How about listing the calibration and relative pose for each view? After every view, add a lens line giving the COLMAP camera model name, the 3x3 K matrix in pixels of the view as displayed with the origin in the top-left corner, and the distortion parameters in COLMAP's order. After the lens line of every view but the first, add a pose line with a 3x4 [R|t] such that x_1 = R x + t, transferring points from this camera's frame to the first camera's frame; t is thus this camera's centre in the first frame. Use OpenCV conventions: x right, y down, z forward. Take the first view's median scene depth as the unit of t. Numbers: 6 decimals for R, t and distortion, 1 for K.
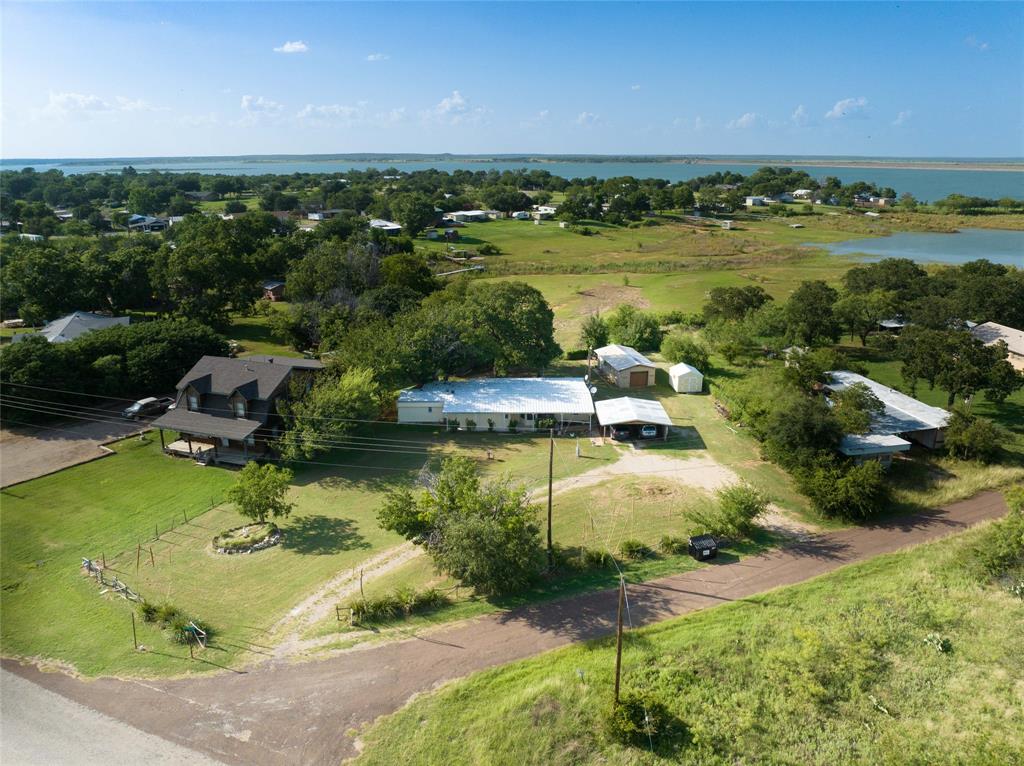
lens RADIAL K [[714.9, 0, 508.6], [0, 714.9, 380.2], [0, 0, 1]] dist [-0.031453, 0.007586]
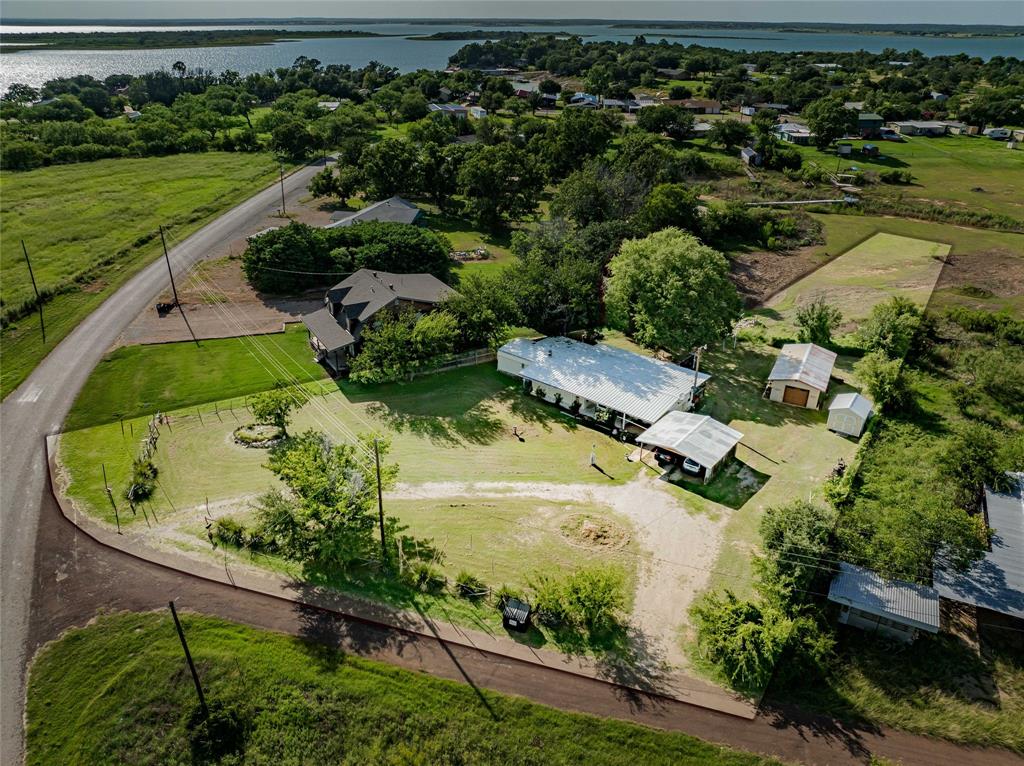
lens RADIAL K [[714.9, 0, 511.1], [0, 714.9, 387.3], [0, 0, 1]] dist [-0.031453, 0.007586]
pose [[0.783388, 0.293678, -0.547774, 0.310896], [-0.196513, 0.953150, 0.229974, -0.112500], [0.589649, -0.072515, 0.804397, 0.133406]]
